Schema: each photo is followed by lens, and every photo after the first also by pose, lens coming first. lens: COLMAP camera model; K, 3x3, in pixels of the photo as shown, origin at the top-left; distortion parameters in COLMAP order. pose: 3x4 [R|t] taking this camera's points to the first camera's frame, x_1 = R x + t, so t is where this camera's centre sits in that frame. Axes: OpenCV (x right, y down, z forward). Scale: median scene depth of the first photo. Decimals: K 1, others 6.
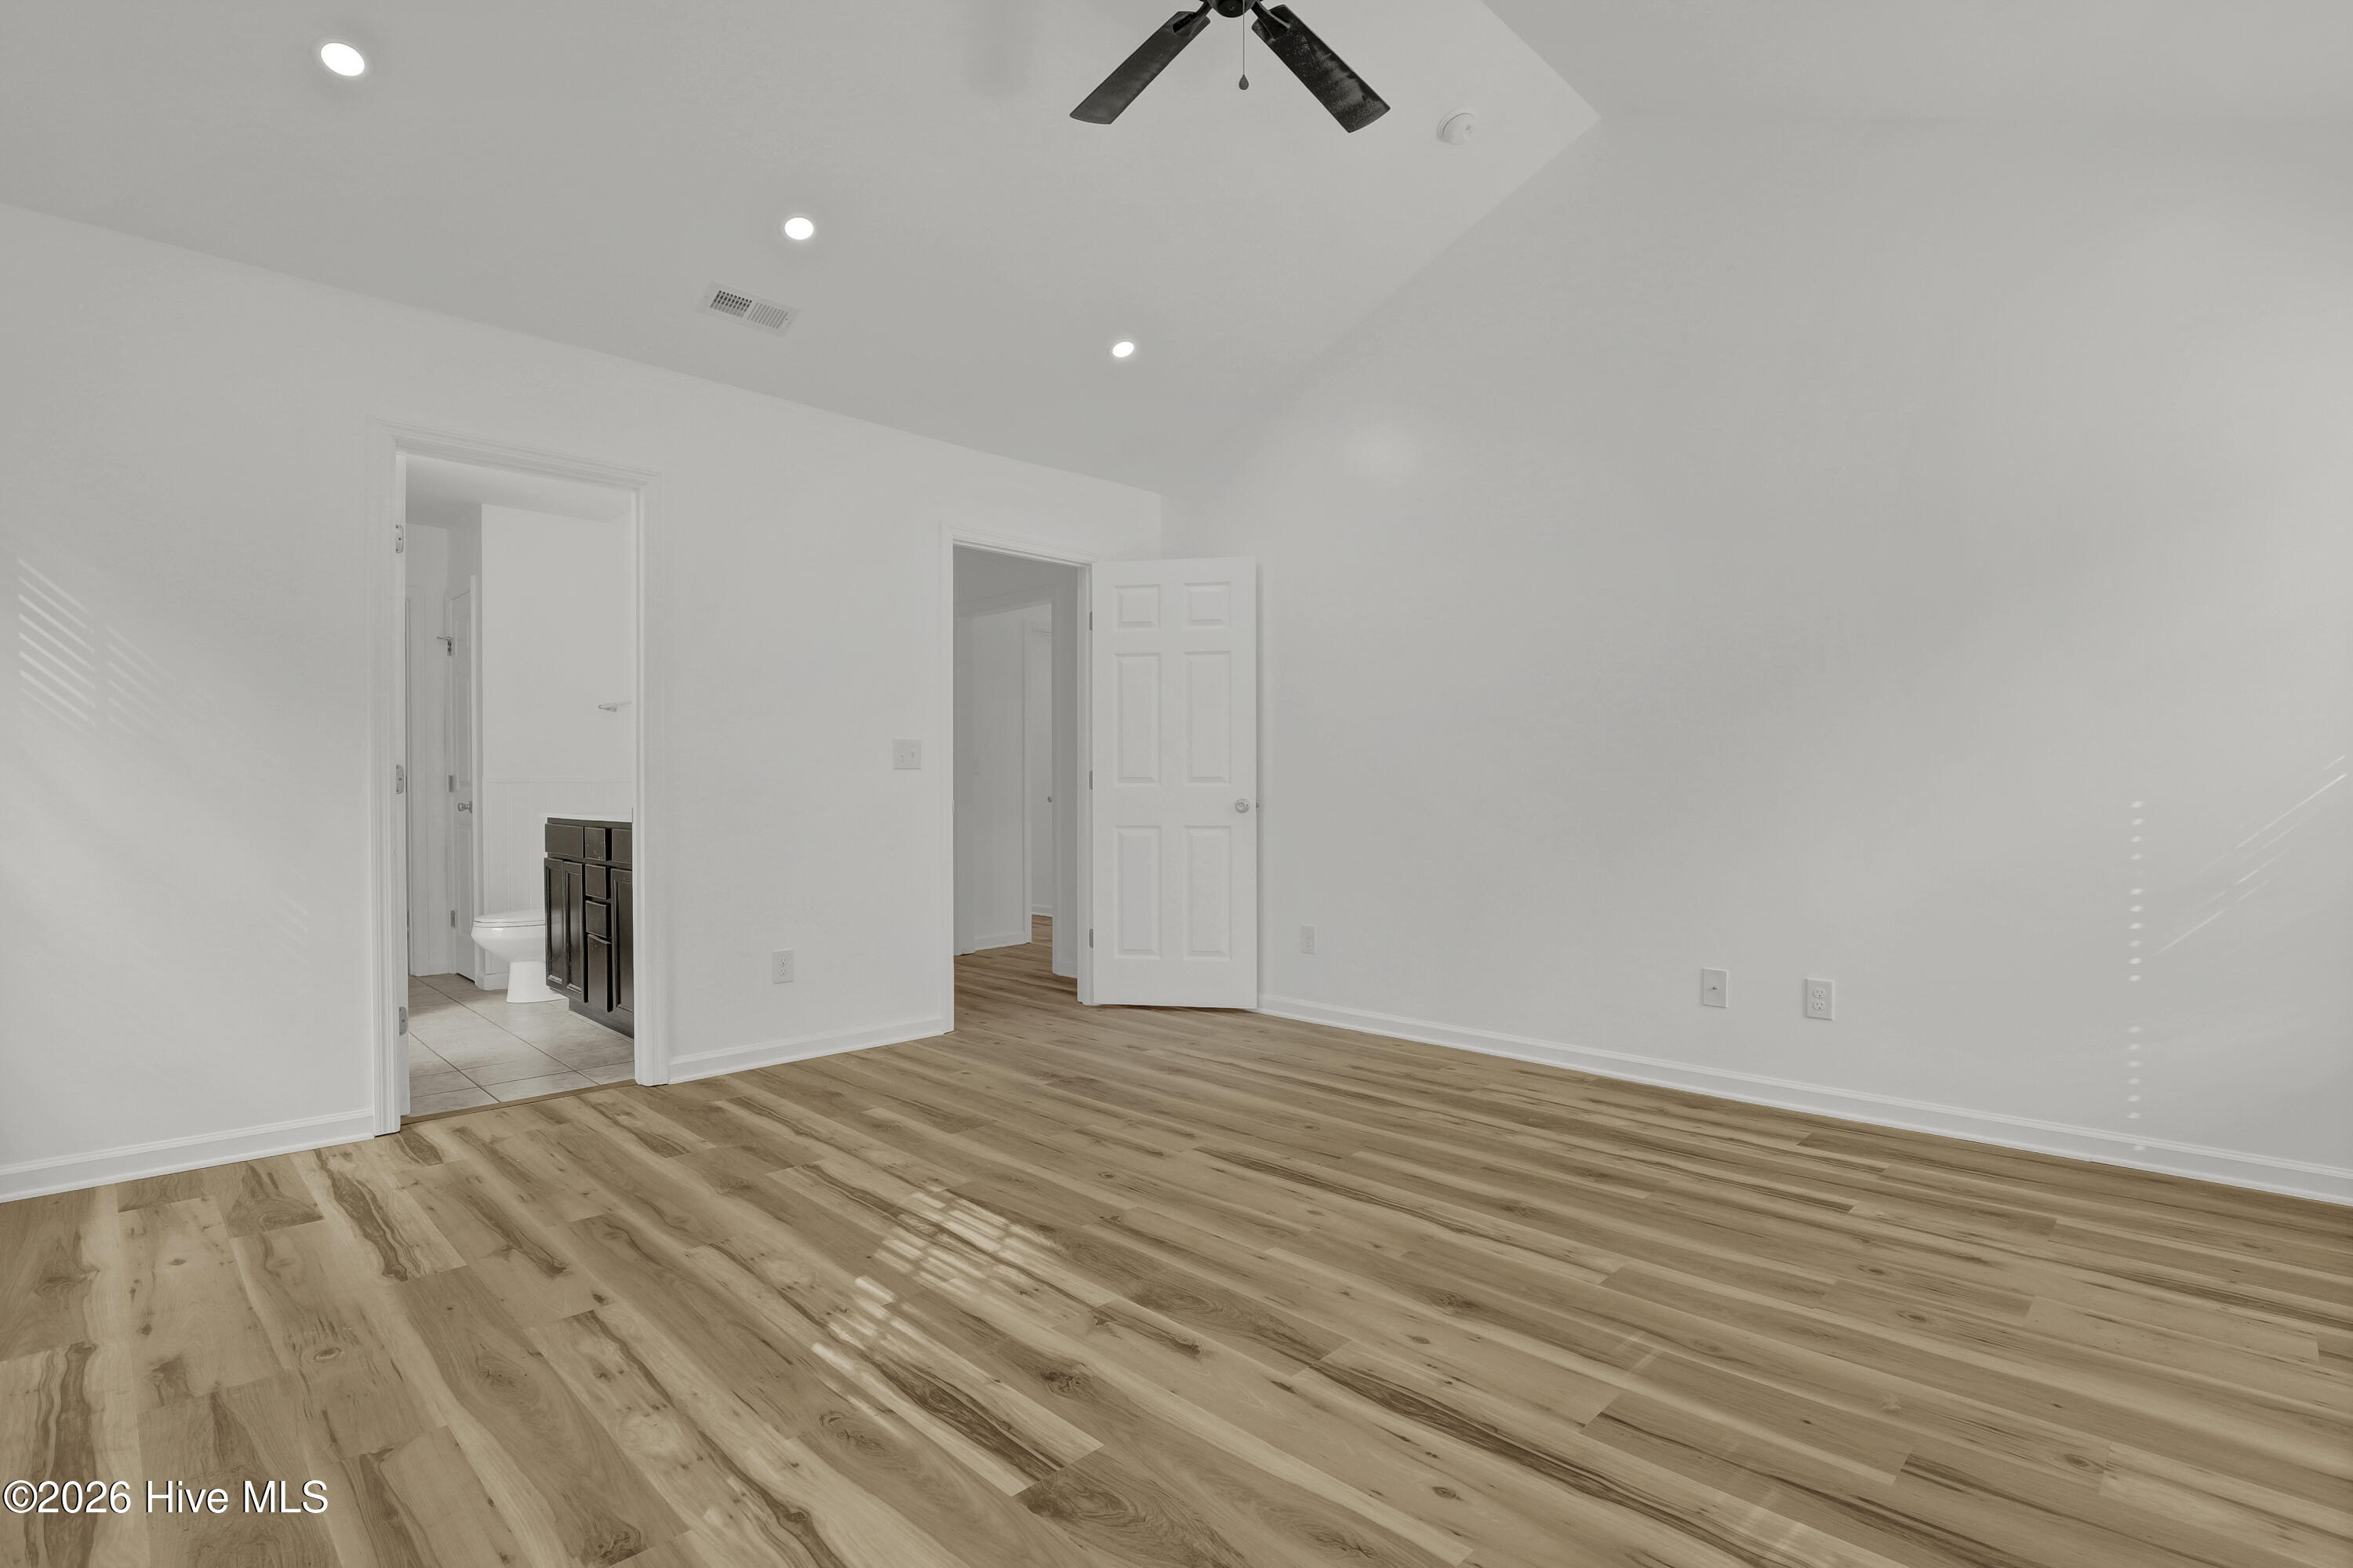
lens RADIAL K [[1140.7, 0, 1174.0], [0, 1140.7, 781.2], [0, 0, 1]] dist [-0.025378, -0.000802]
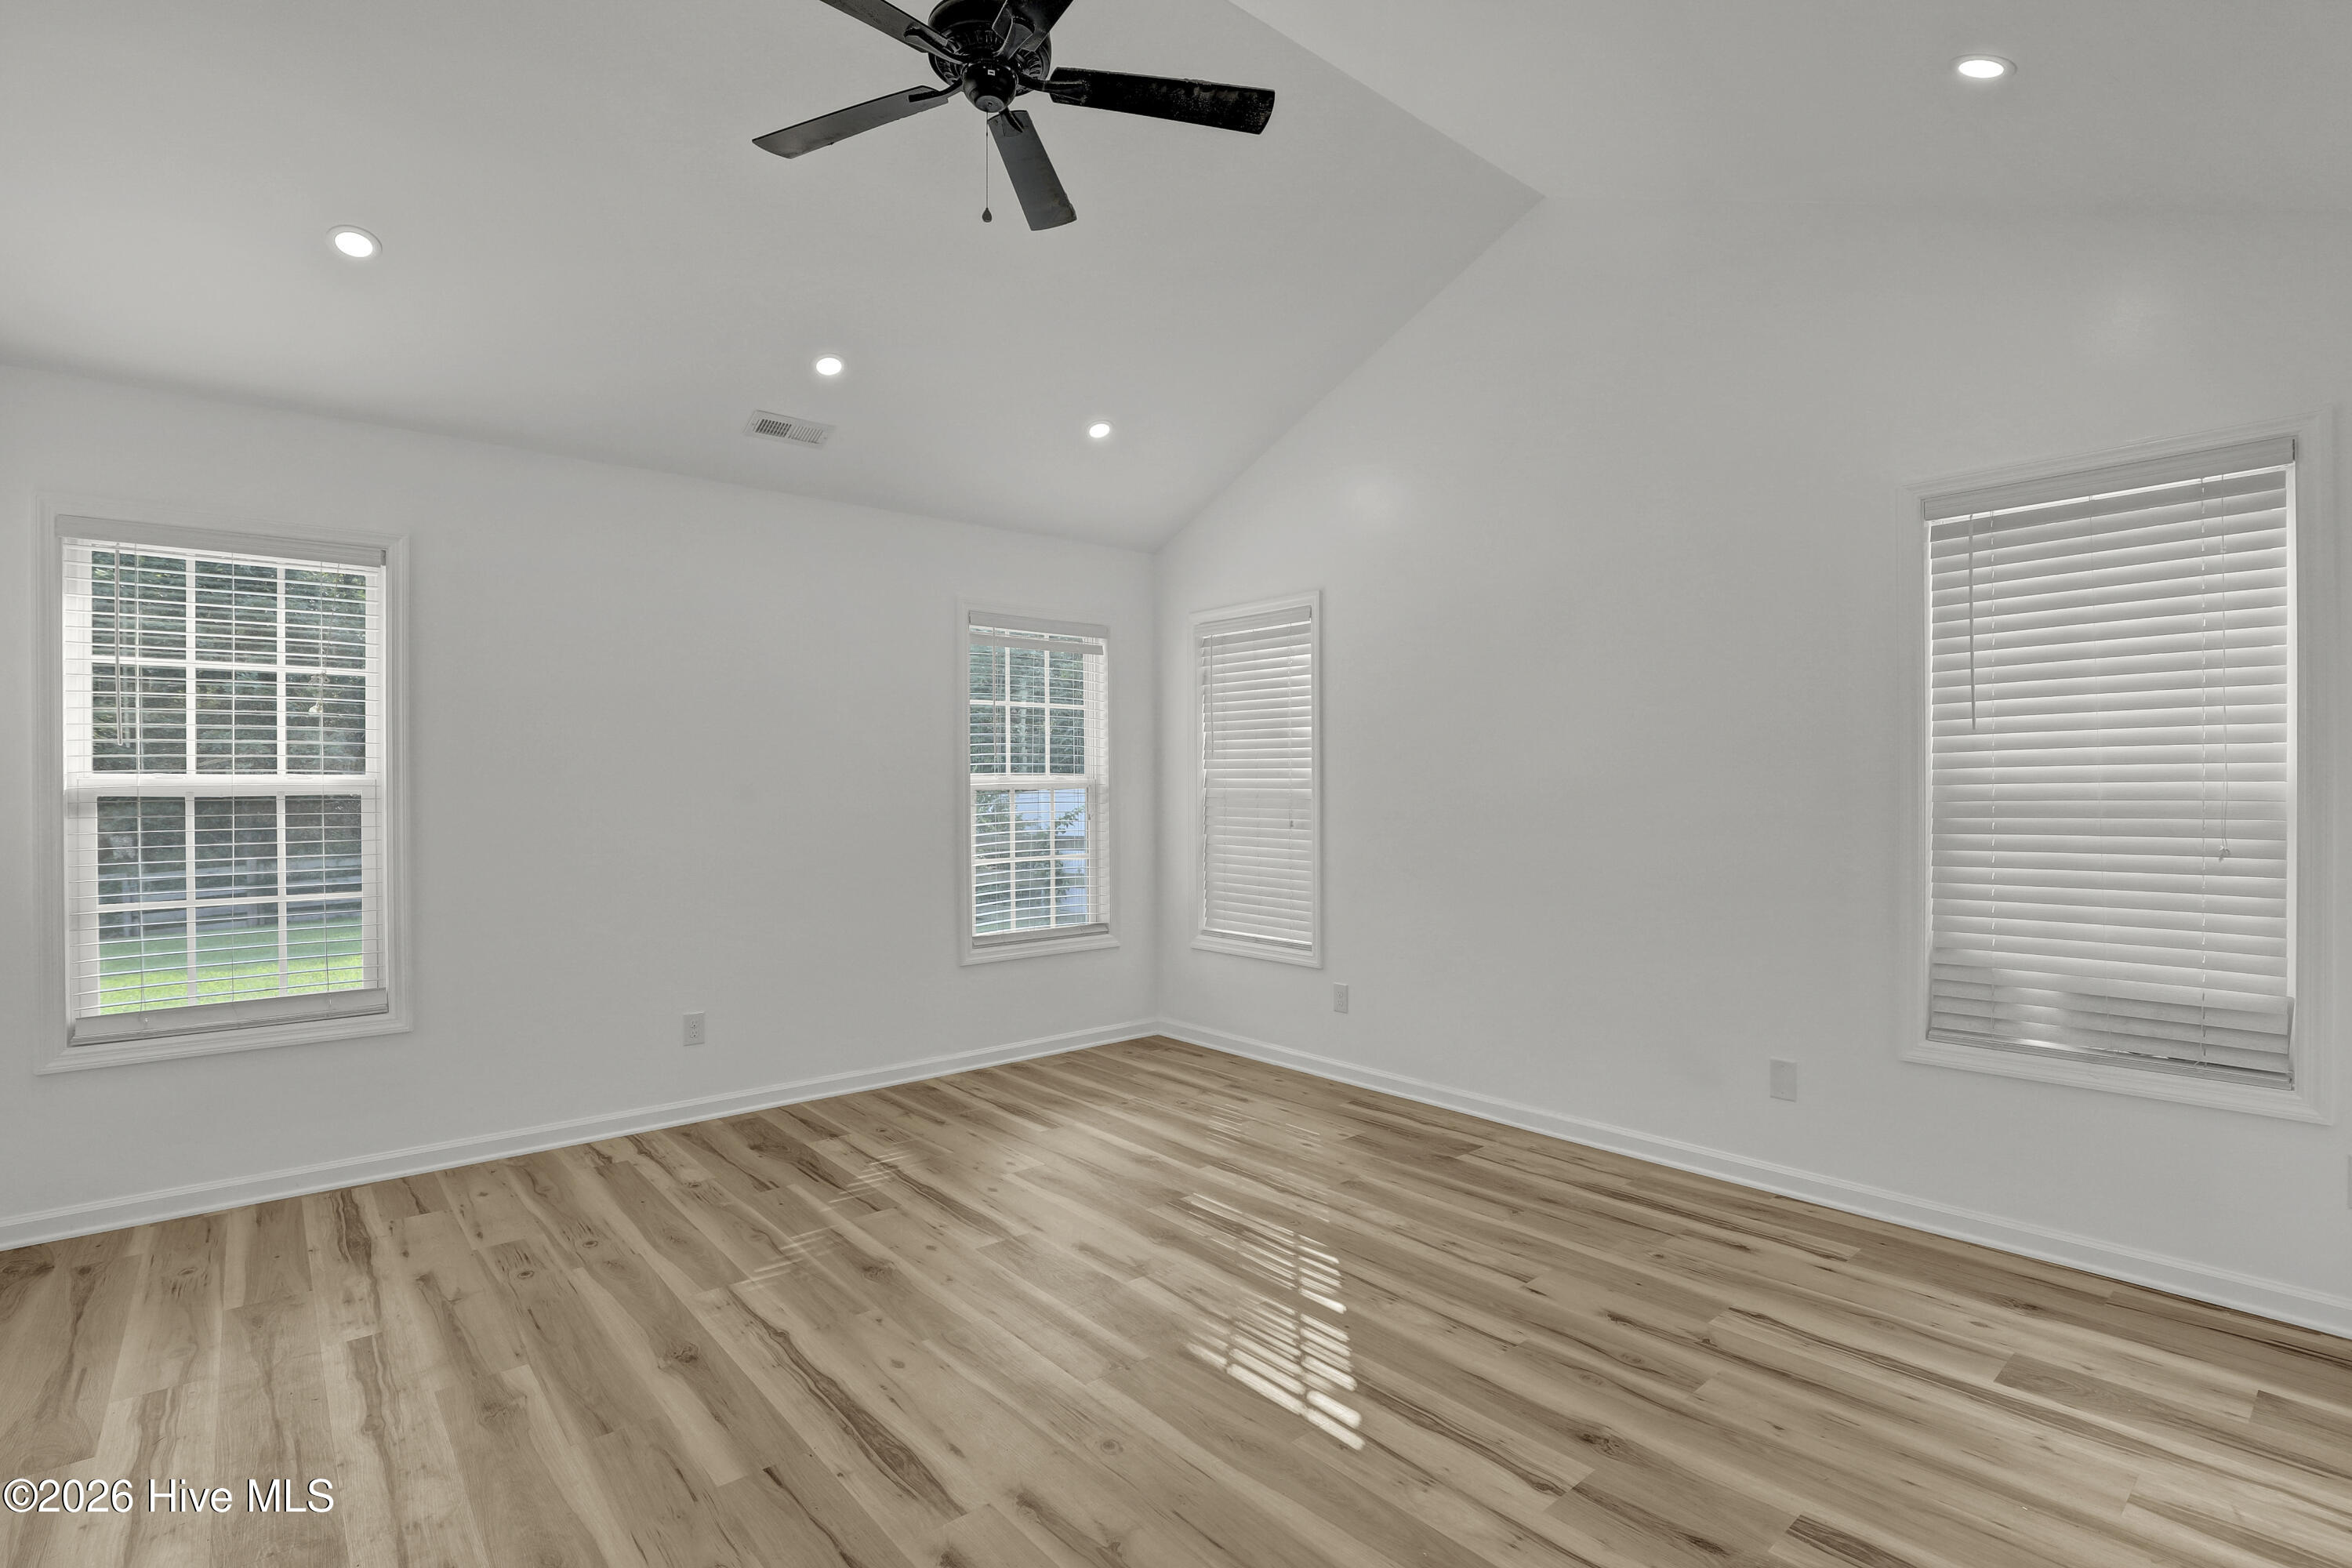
lens RADIAL K [[1140.2, 0, 1183.4], [0, 1140.2, 785.9], [0, 0, 1]] dist [-0.025378, -0.000802]
pose [[-0.997330, 0.007593, 0.072631, -0.199396], [0.006999, 0.999940, -0.008433, -0.091007], [-0.072690, -0.007902, -0.997323, 2.142622]]
